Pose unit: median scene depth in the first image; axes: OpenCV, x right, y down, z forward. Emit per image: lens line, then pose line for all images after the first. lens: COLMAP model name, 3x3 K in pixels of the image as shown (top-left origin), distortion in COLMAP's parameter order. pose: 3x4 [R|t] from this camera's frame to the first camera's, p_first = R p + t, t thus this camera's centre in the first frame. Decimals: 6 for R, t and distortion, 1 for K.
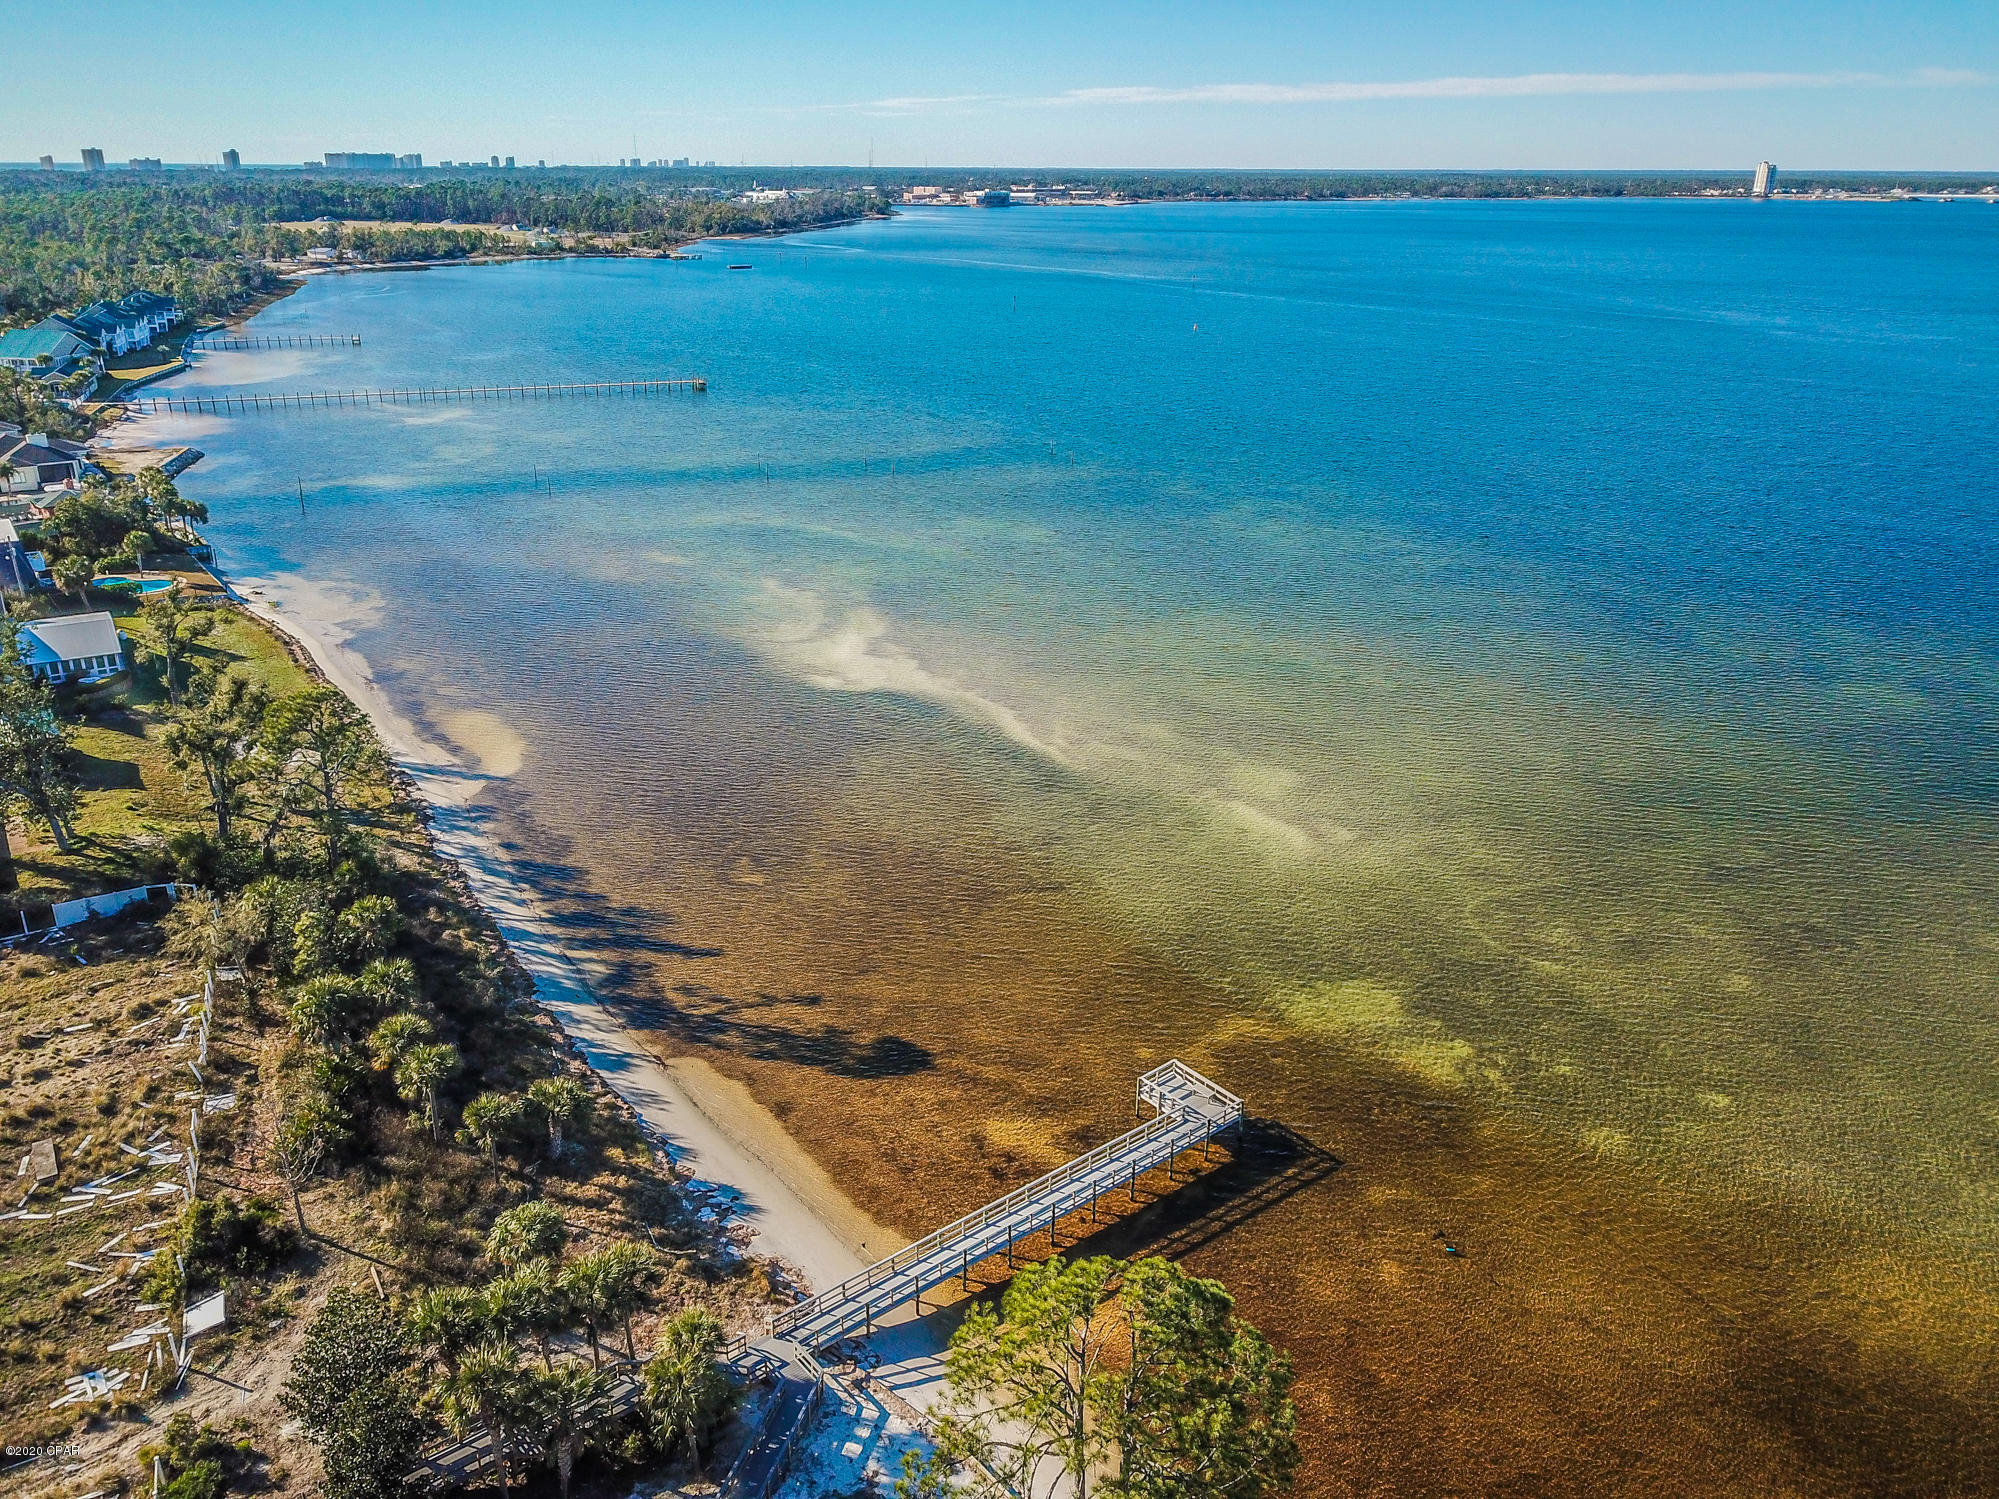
lens RADIAL K [[1517.2, 0, 999.5], [0, 1517.2, 749.5], [0, 0, 1]] dist [0.025231, -0.018141]
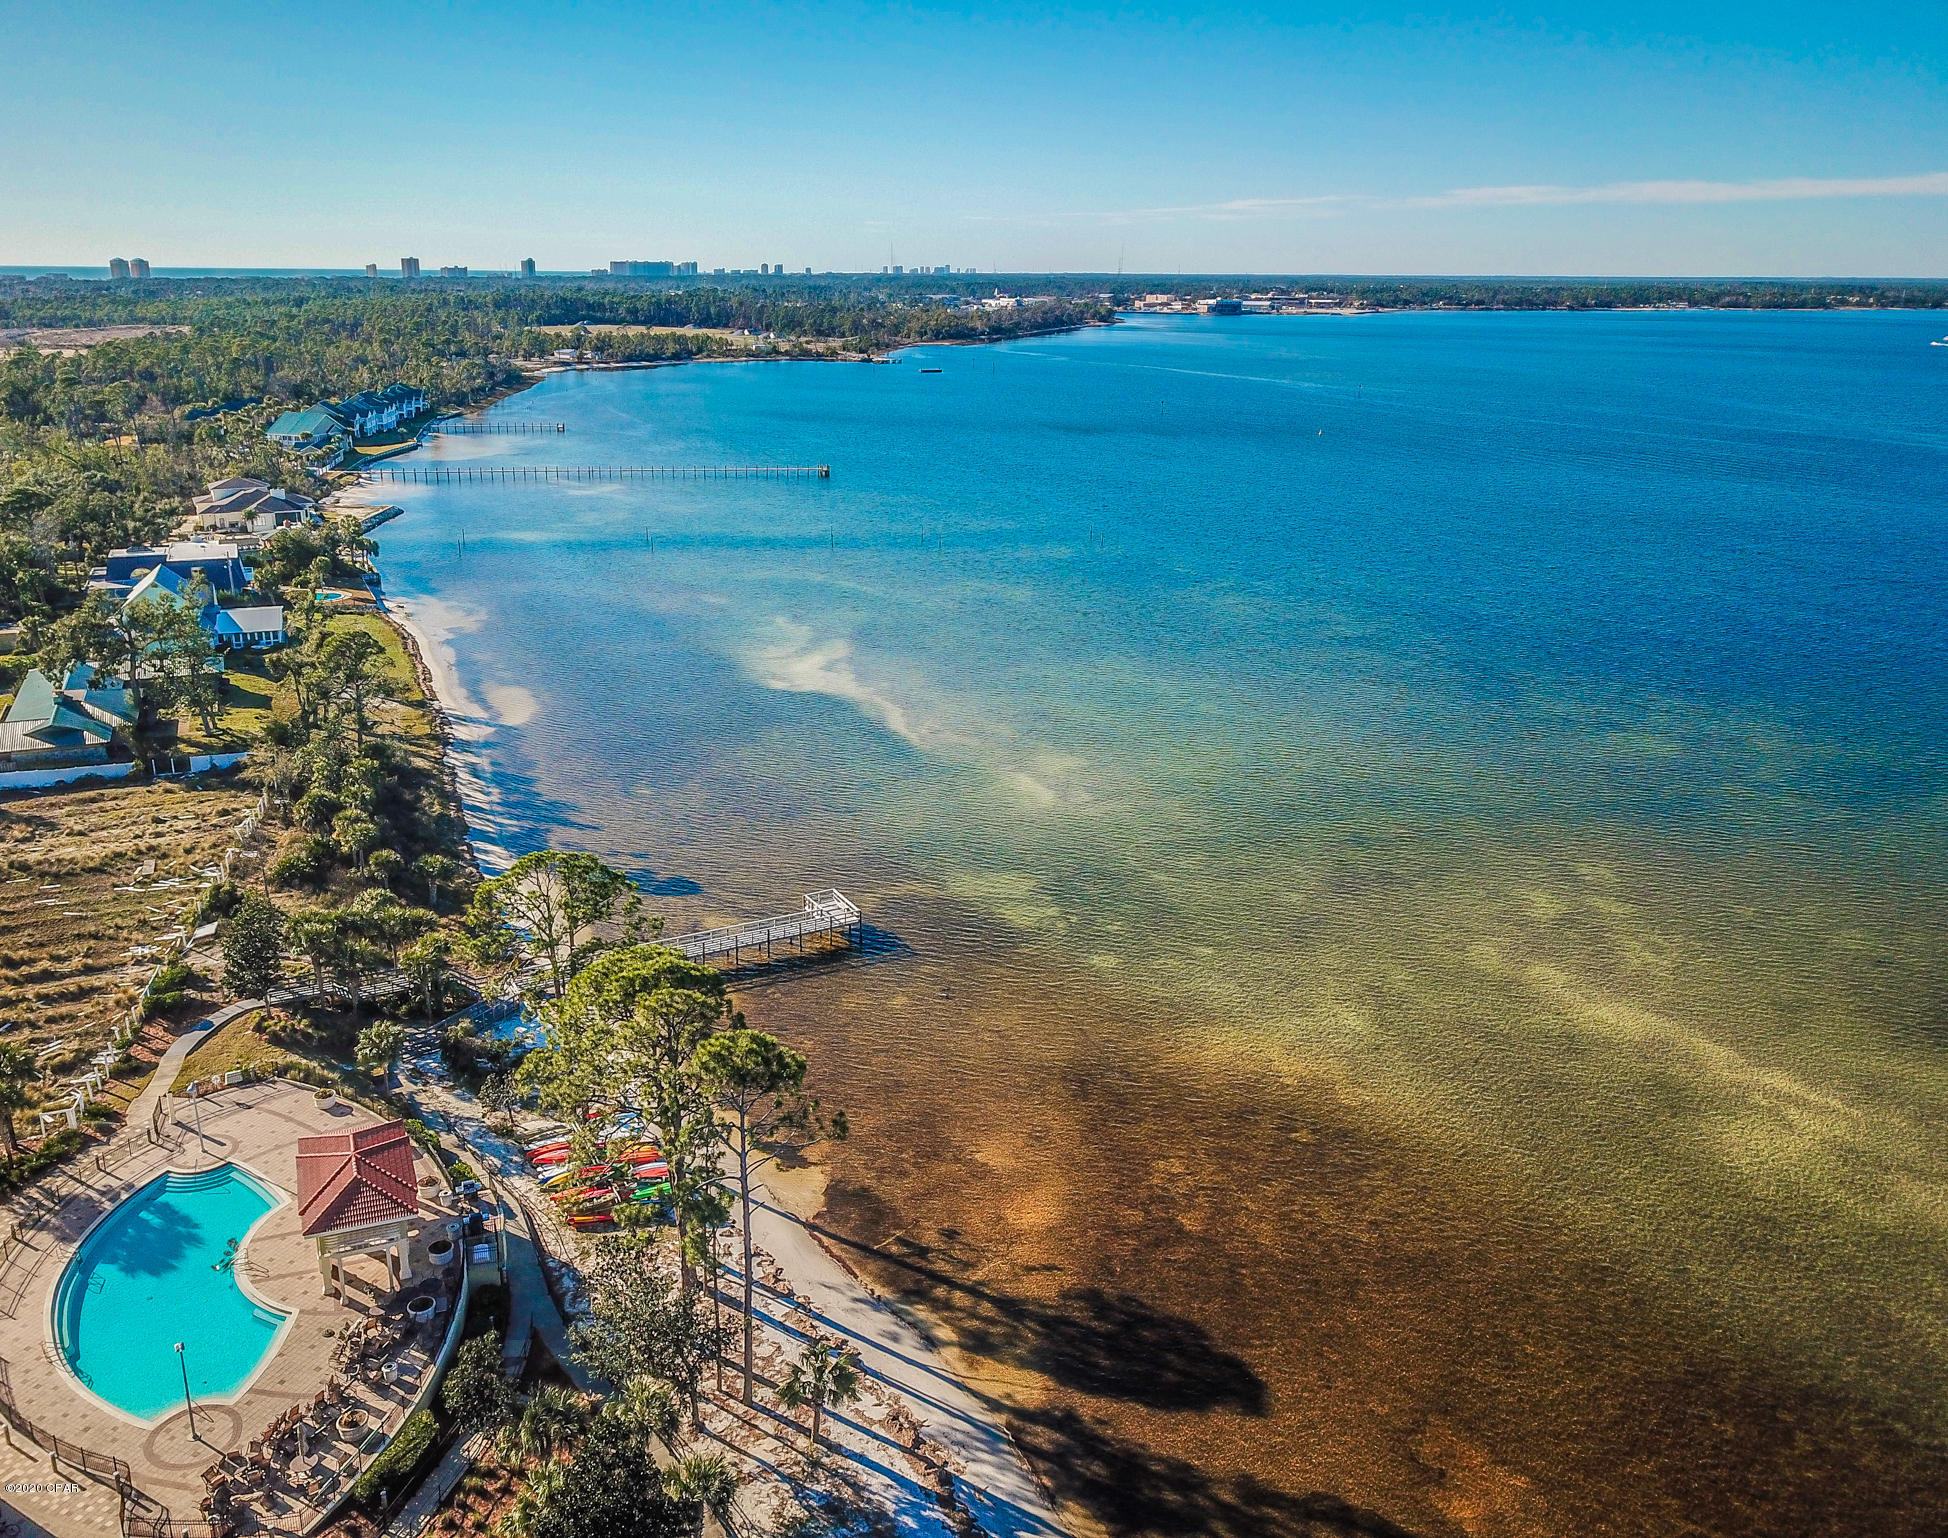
lens RADIAL K [[1599.0, 0, 935.5], [0, 1599.0, 769.5], [0, 0, 1]] dist [0.046726, -0.079521]
pose [[0.977961, 0.063929, -0.198761, 0.466183], [-0.076667, 0.995423, -0.057057, 0.150980], [0.194204, 0.071037, 0.978386, -0.477287]]
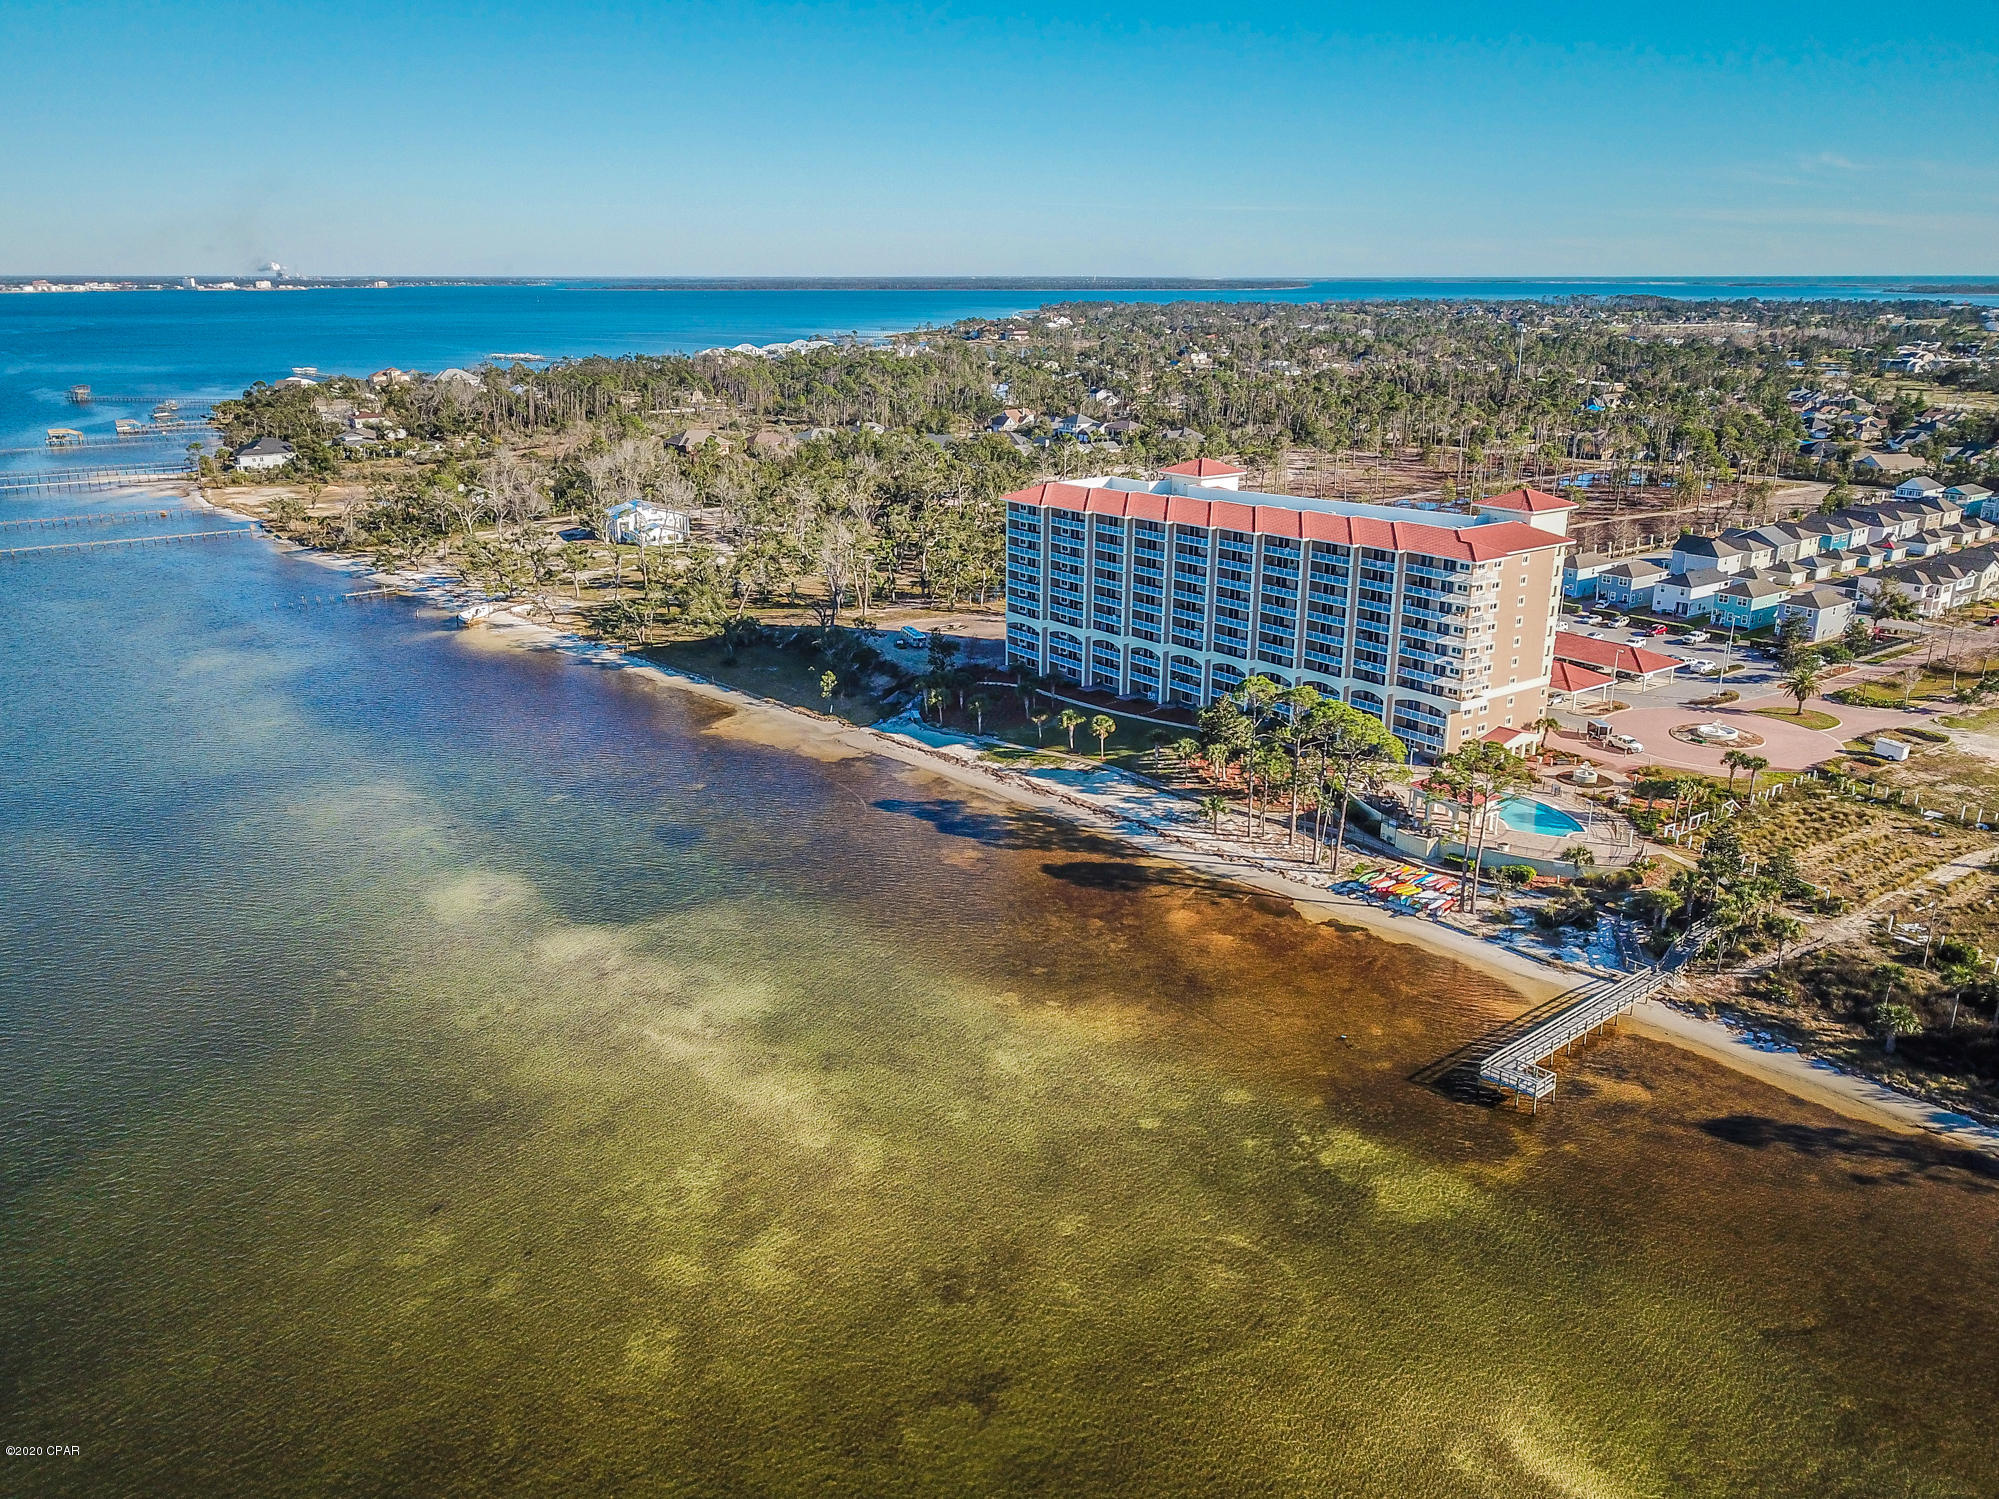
lens RADIAL K [[1517.2, 0, 999.5], [0, 1517.2, 749.5], [0, 0, 1]] dist [0.025231, -0.018141]
pose [[-0.999518, -0.006841, -0.030284, 0.600134], [-0.024317, 0.778938, 0.626629, -0.835248], [0.019302, 0.627063, -0.778729, 1.720797]]
